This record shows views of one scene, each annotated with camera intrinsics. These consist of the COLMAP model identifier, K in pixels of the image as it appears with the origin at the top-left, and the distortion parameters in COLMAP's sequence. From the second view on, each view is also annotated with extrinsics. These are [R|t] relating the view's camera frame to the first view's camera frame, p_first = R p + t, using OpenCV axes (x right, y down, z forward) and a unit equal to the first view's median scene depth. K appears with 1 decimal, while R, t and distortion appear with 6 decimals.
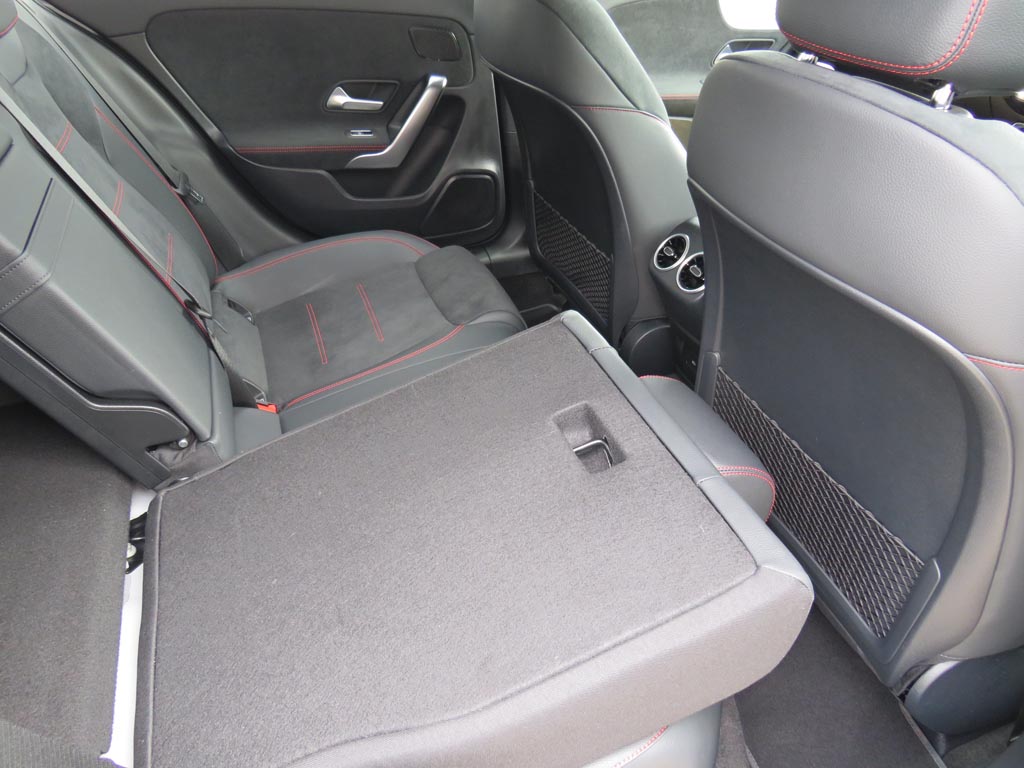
lens RADIAL K [[748.0, 0, 512.0], [0, 748.0, 384.0], [0, 0, 1]] dist [-0.002537, 0.001713]
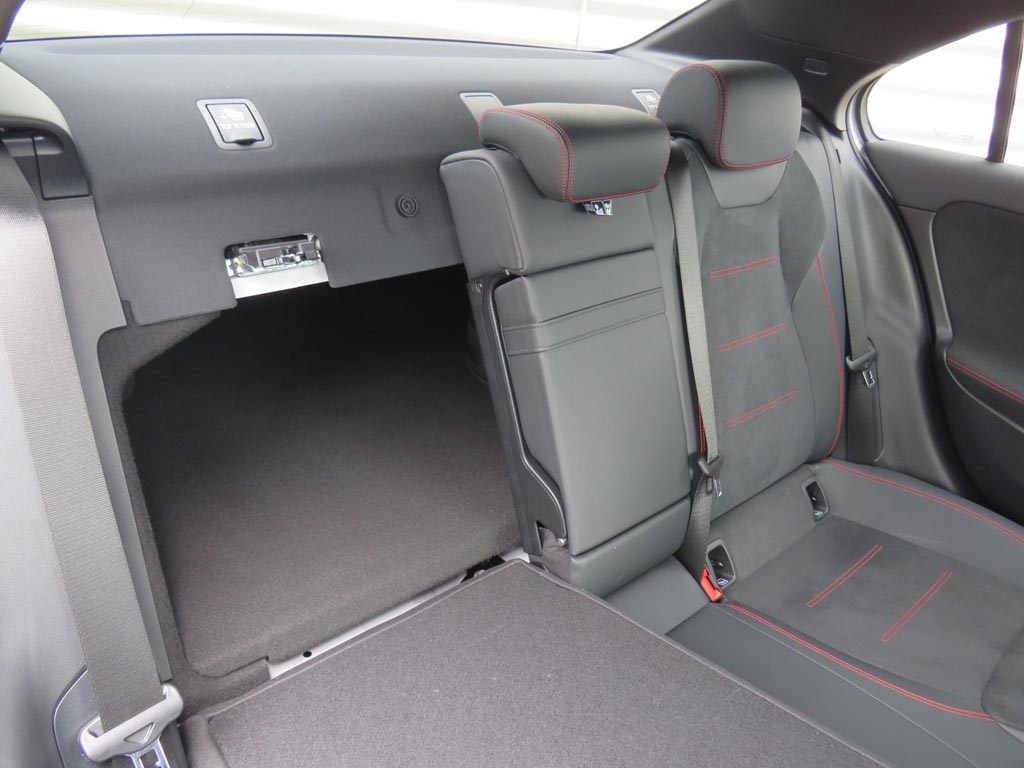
lens RADIAL K [[748.0, 0, 512.0], [0, 748.0, 384.0], [0, 0, 1]] dist [-0.002537, 0.001713]
pose [[0.330566, 0.490059, -0.806578, 0.184370], [-0.615078, 0.760065, 0.209716, -0.183981], [0.715825, 0.426784, 0.552676, 0.208747]]
